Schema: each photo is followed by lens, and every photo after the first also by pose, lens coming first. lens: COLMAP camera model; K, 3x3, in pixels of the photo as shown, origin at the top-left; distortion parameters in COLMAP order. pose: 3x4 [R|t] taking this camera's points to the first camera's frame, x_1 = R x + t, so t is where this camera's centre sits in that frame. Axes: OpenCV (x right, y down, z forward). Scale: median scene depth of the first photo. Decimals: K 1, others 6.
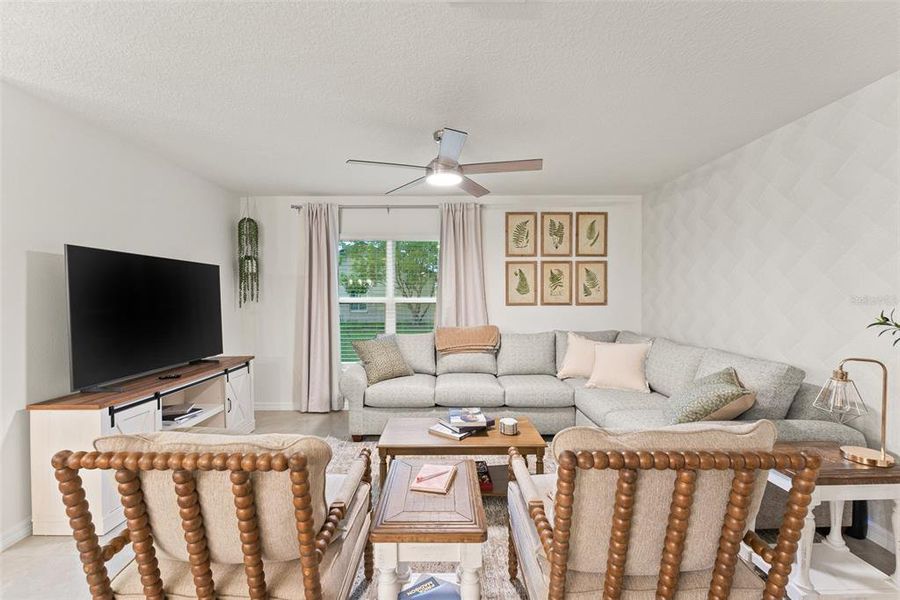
lens RADIAL K [[388.4, 0, 444.6], [0, 388.4, 294.9], [0, 0, 1]] dist [-0.002332, -0.000410]
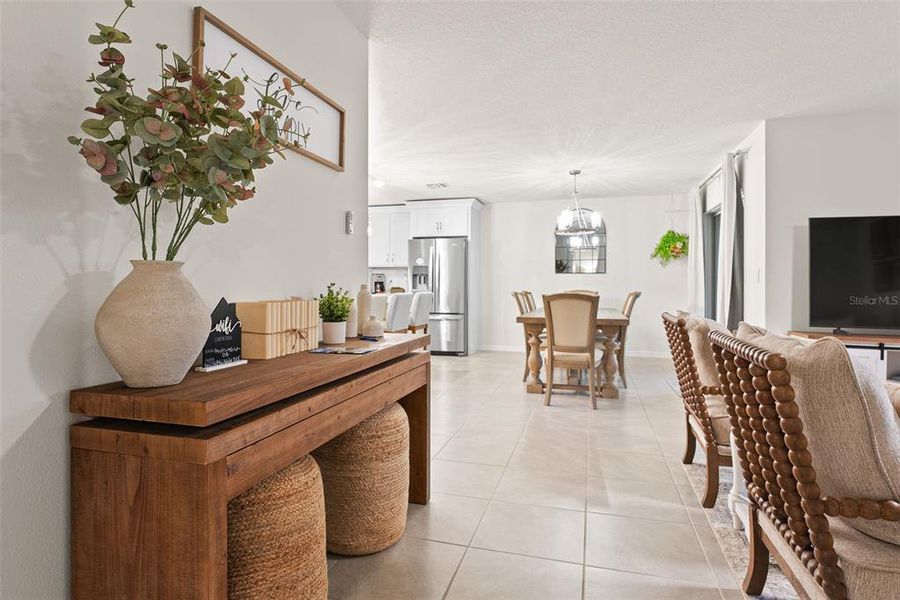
lens RADIAL K [[484.8, 0, 450.6], [0, 484.8, 282.1], [0, 0, 1]] dist [0.000209, -0.000418]
pose [[-0.278611, -0.004261, -0.960394, 0.516120], [-0.009467, 0.999954, -0.001690, 0.057977], [0.960357, 0.008621, -0.278639, 0.142542]]
